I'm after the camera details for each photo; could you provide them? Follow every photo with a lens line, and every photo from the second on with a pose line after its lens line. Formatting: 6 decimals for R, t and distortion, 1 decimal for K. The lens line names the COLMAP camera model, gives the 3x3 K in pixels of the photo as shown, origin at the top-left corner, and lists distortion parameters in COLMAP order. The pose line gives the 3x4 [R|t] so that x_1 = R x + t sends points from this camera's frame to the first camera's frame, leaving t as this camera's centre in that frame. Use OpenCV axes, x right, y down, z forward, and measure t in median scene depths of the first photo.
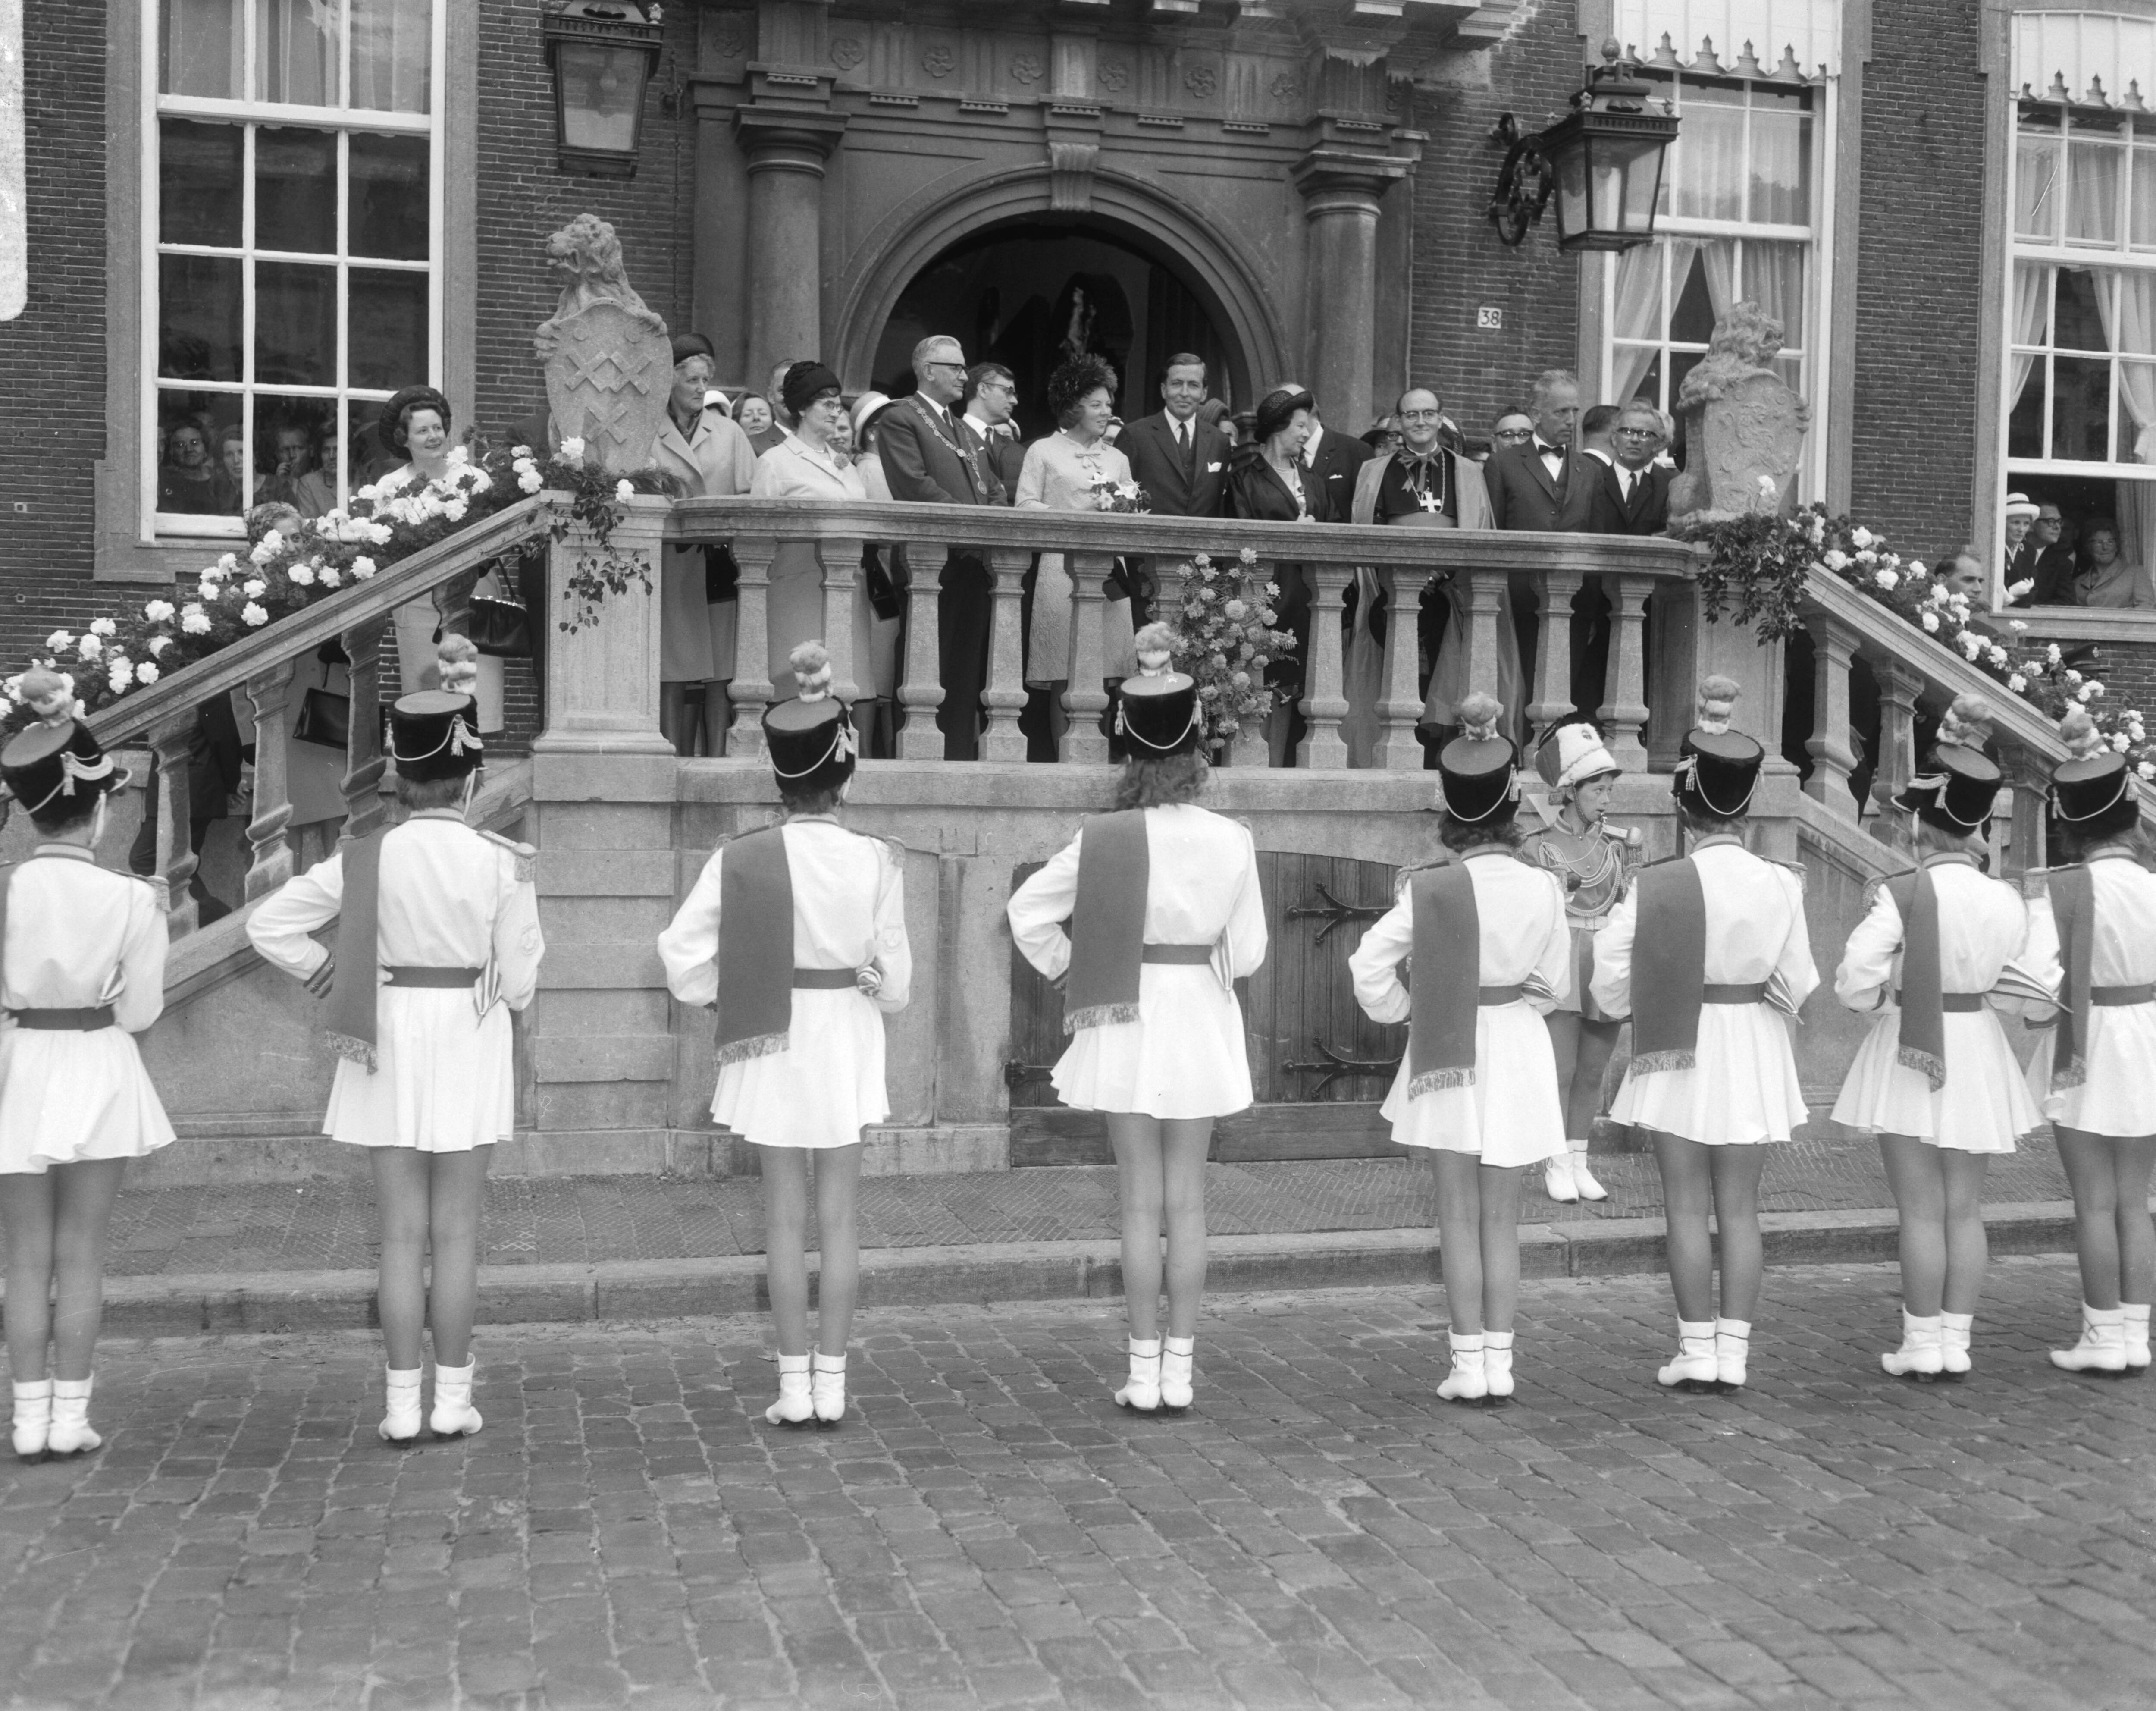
lens RADIAL K [[2360.5, 0, 1017.7], [0, 2360.5, 851.0], [0, 0, 1]] dist [0.005048, -0.040160]
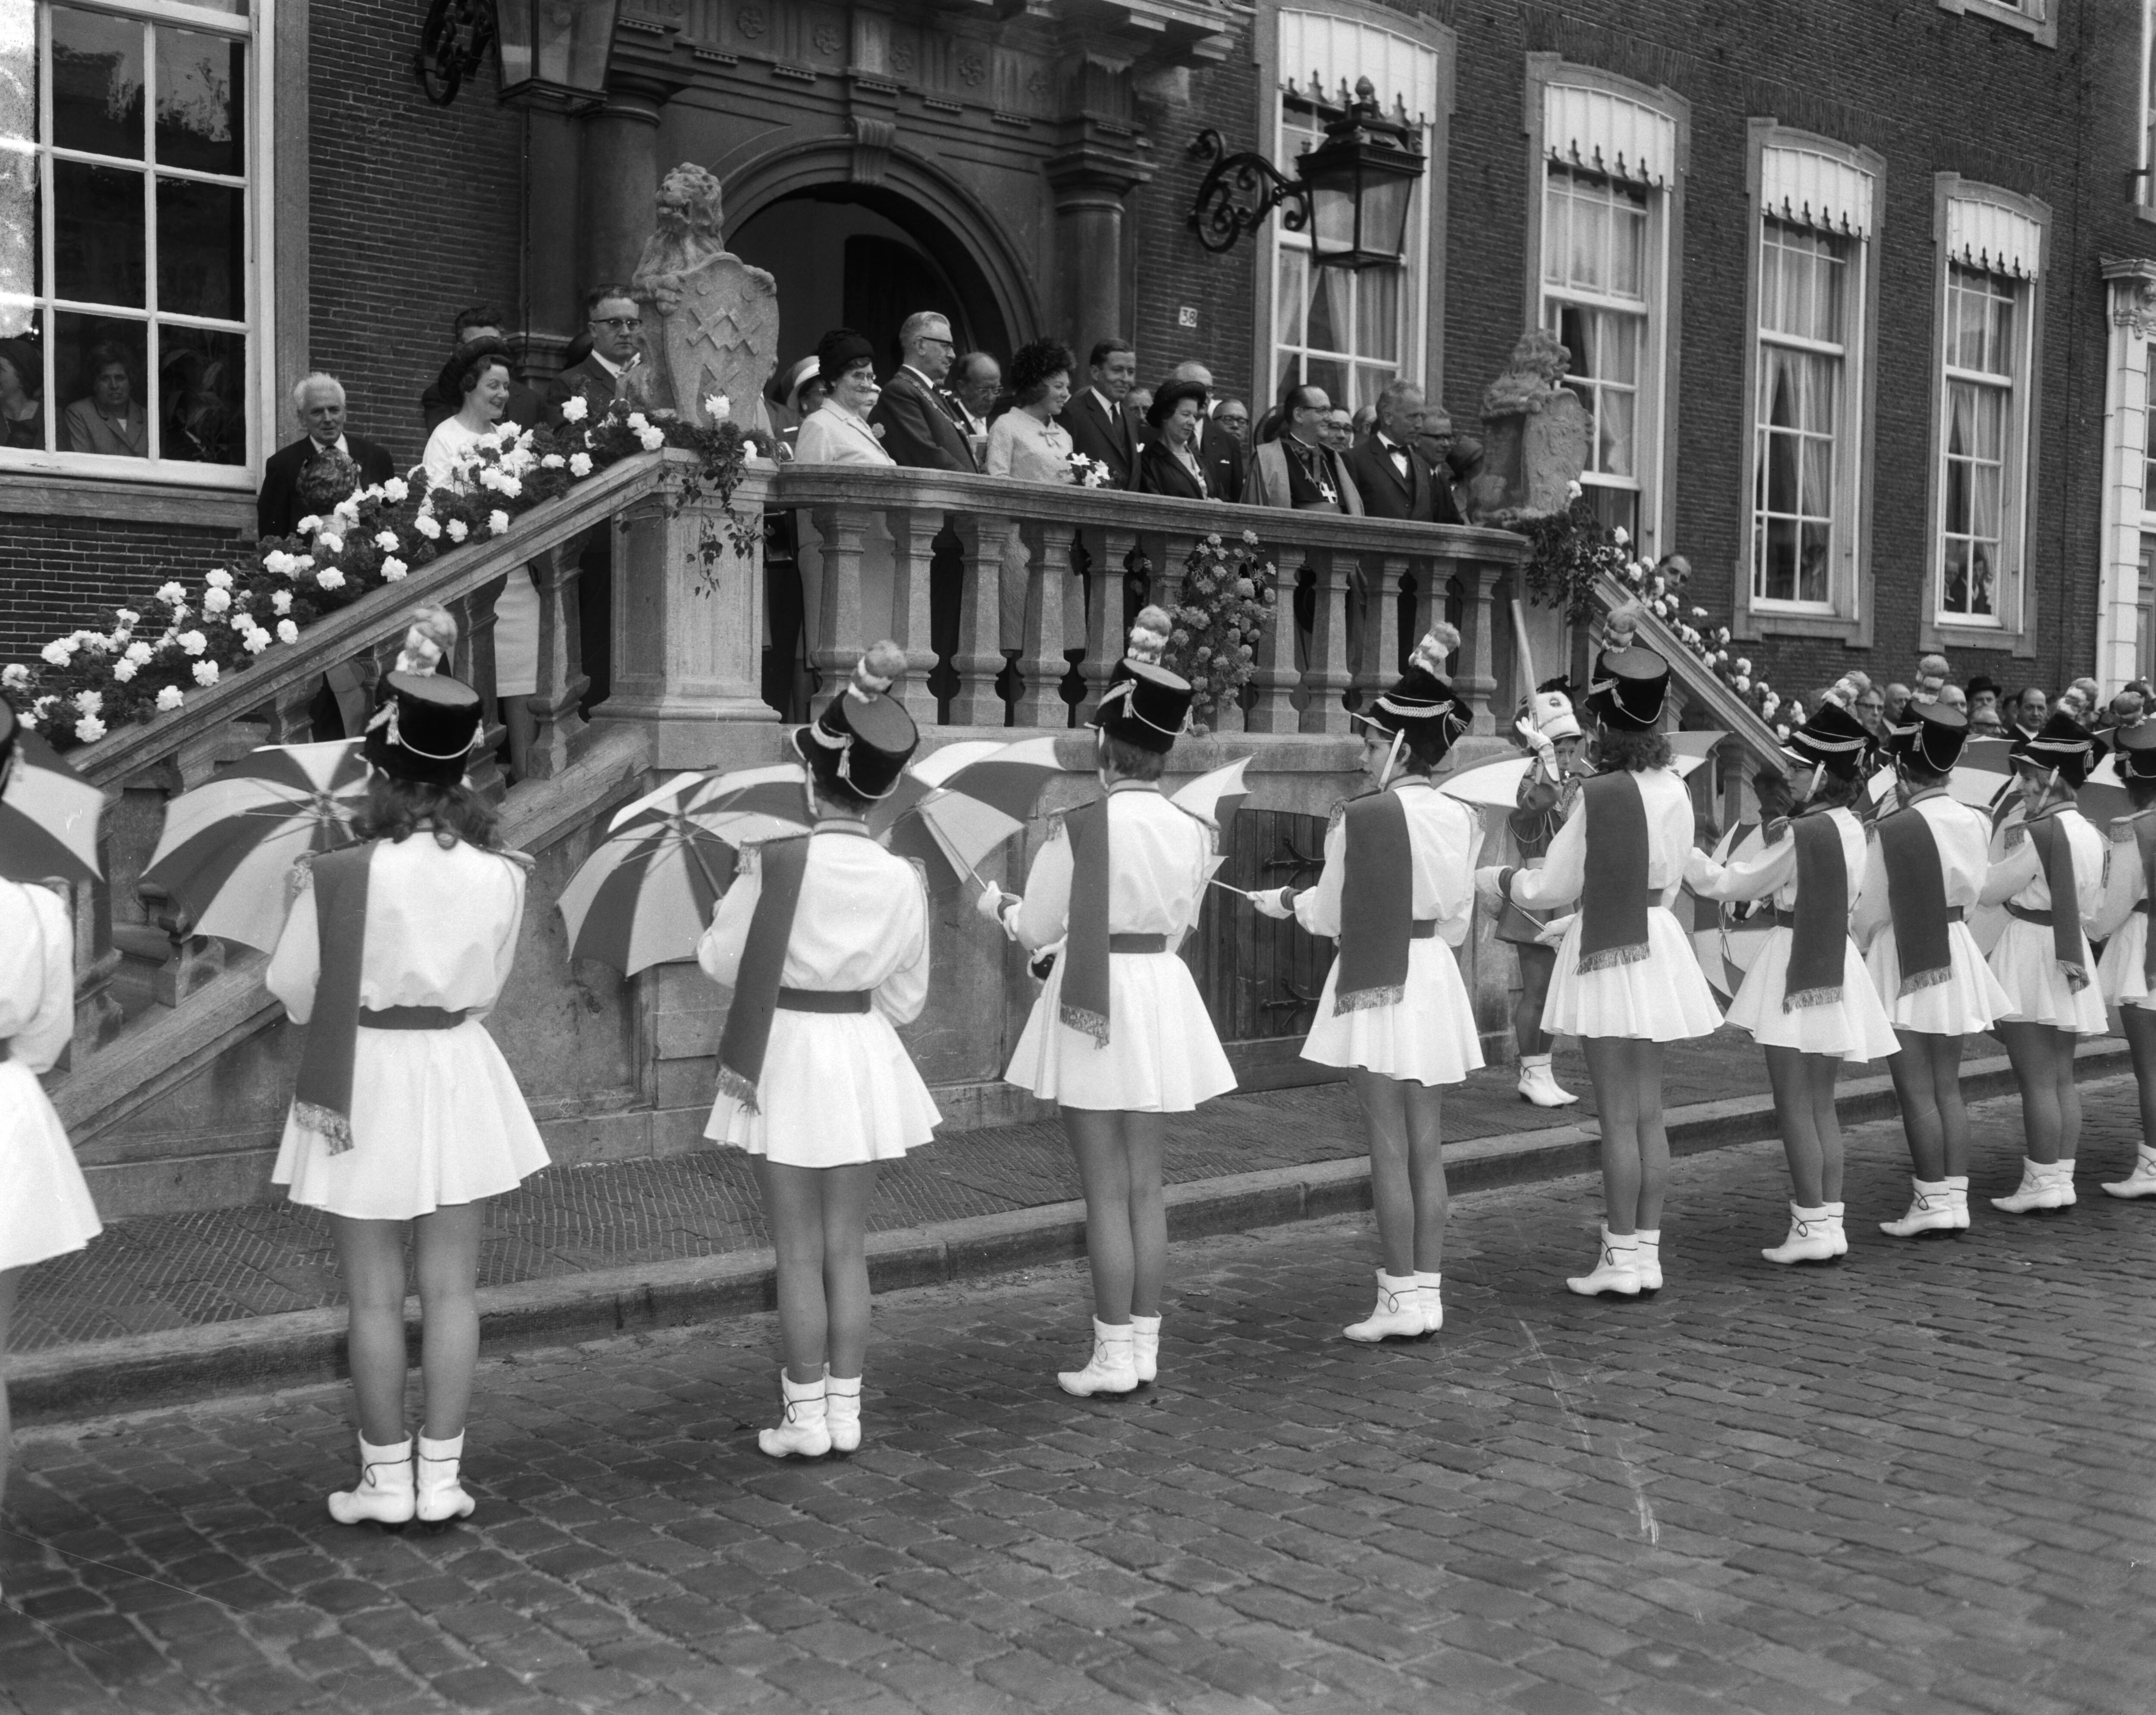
lens RADIAL K [[2365.3, 0, 1006.2], [0, 2365.3, 863.0], [0, 0, 1]] dist [0.011142, -0.083661]
pose [[0.907457, -0.026132, 0.419331, -0.436448], [0.016699, 0.999519, 0.026151, -0.005278], [-0.419813, -0.016728, 0.907457, 0.053306]]
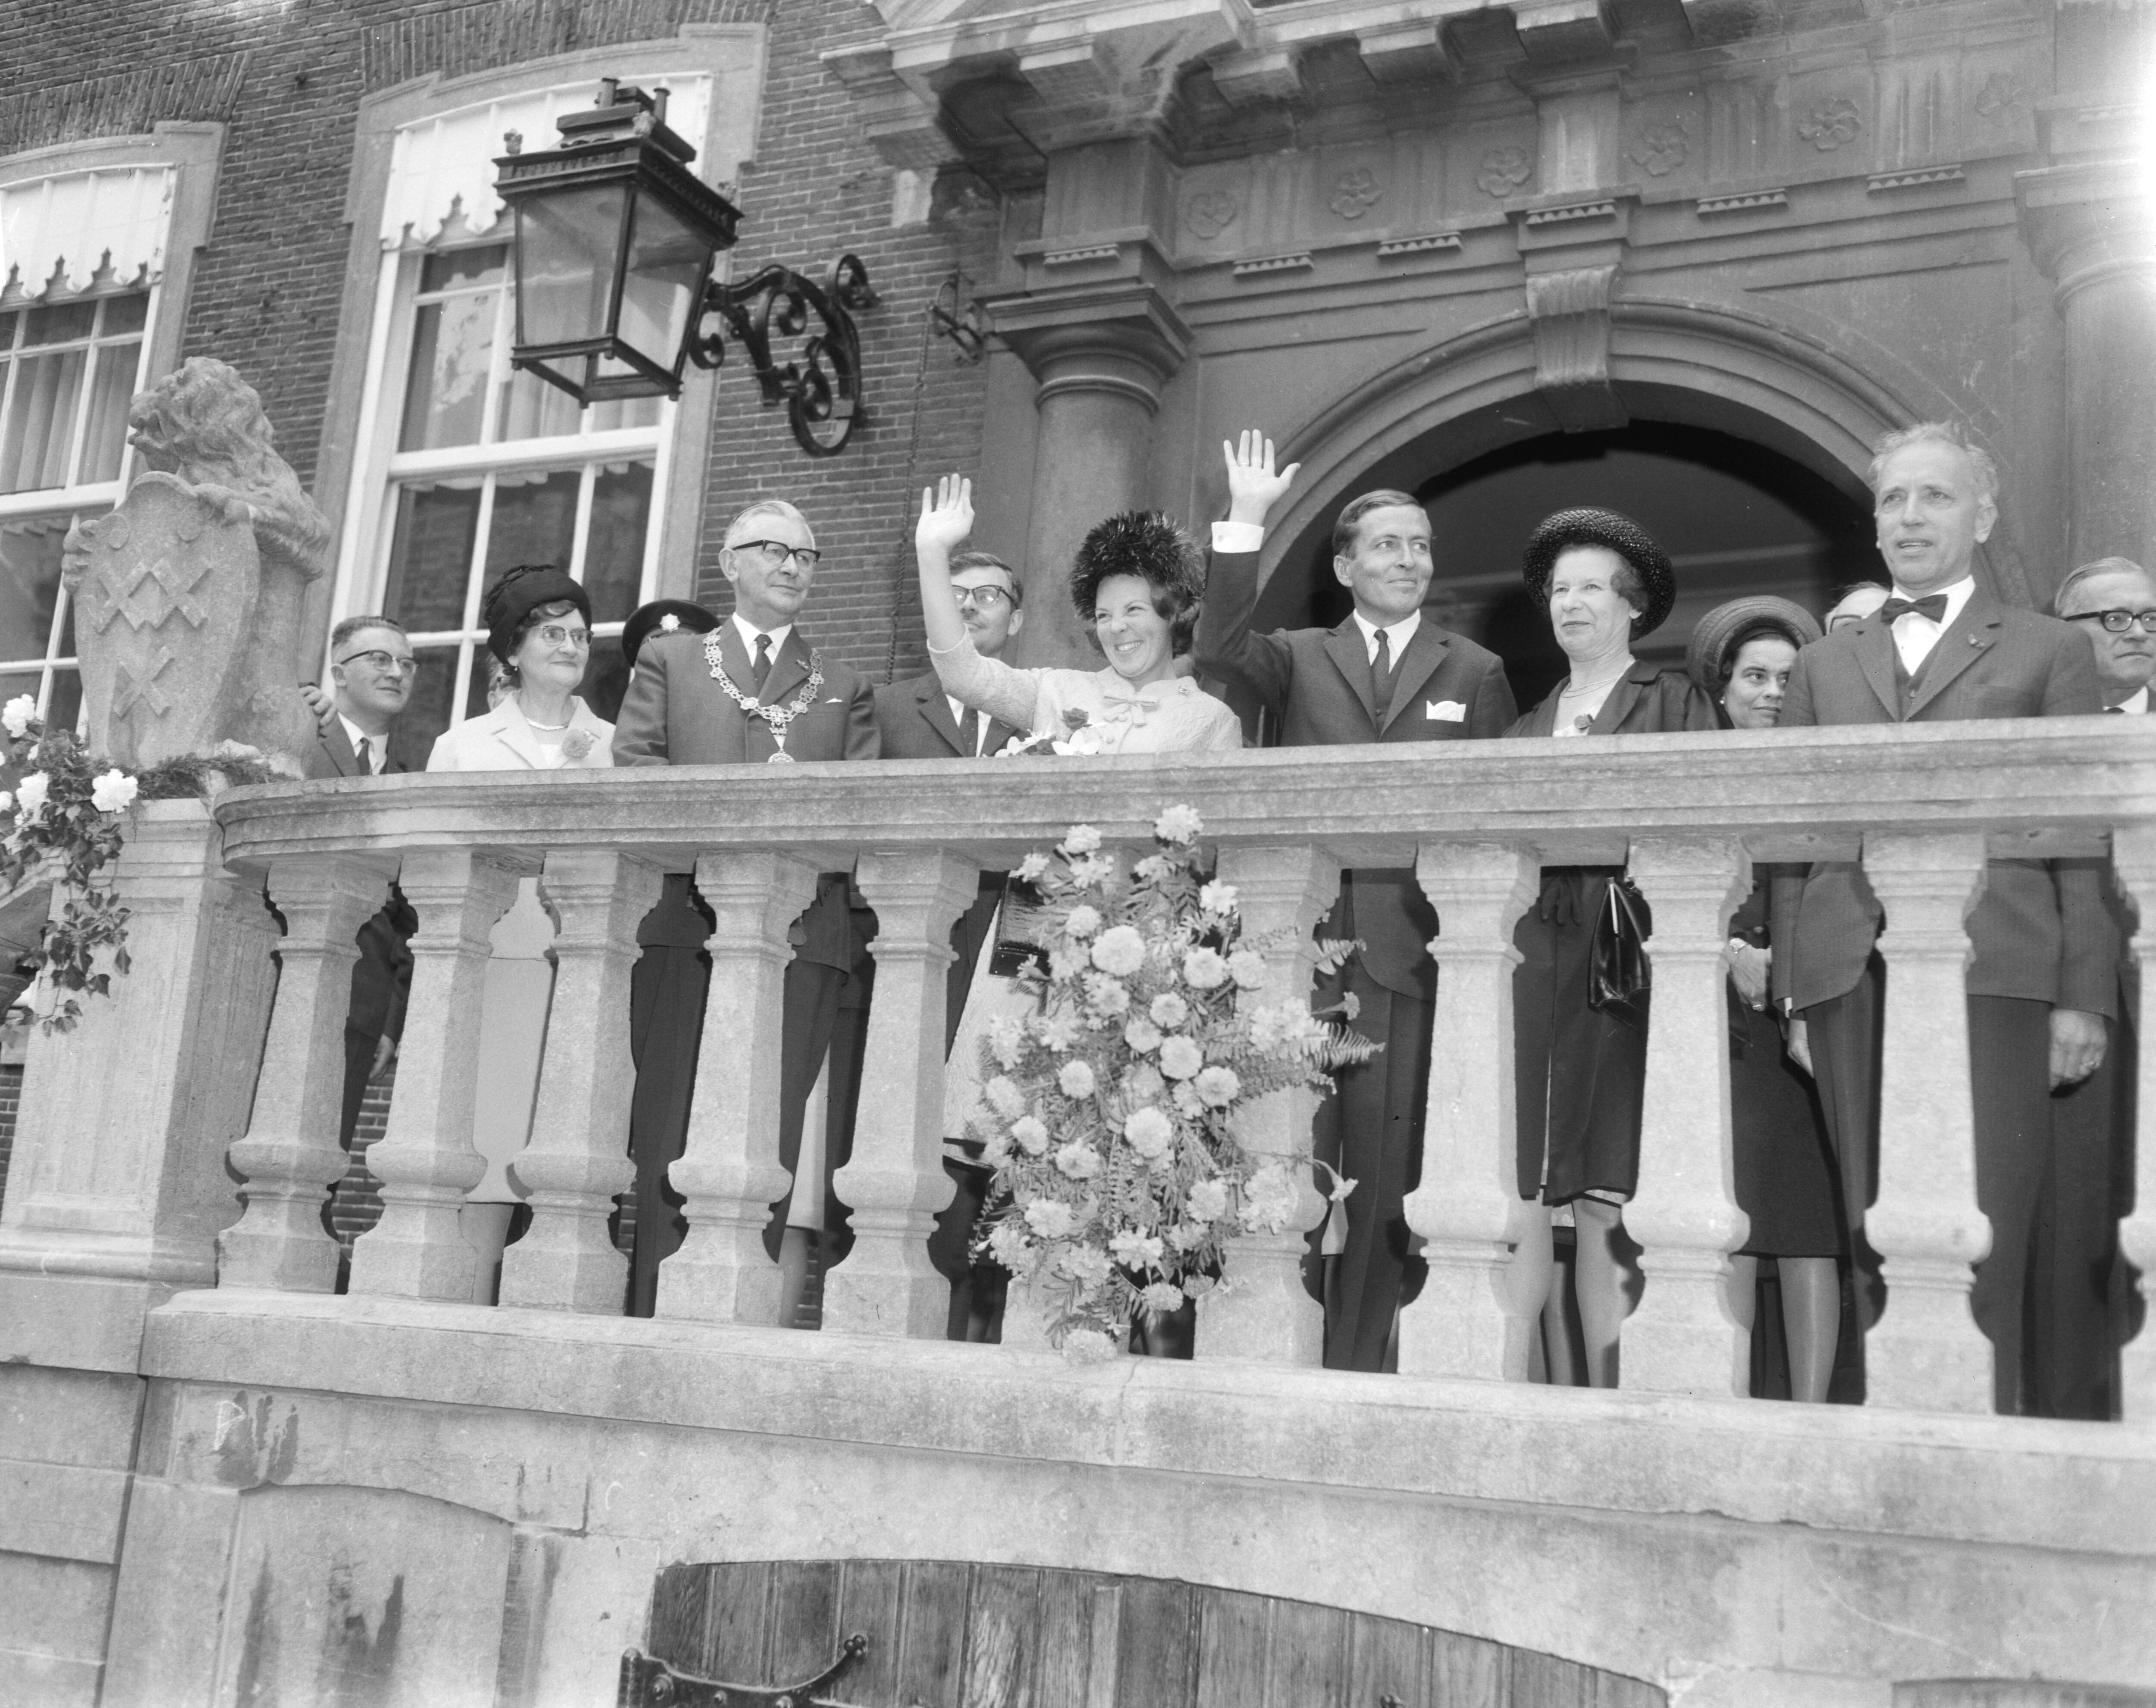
lens RADIAL K [[2402.3, 0, 1034.6], [0, 2402.3, 853.9], [0, 0, 1]] dist [0.016763, -0.043617]
pose [[0.796779, -0.086590, -0.598035, 0.304815], [-0.083907, 0.964238, -0.251406, -0.013391], [0.598417, 0.250494, 0.761019, 0.632252]]
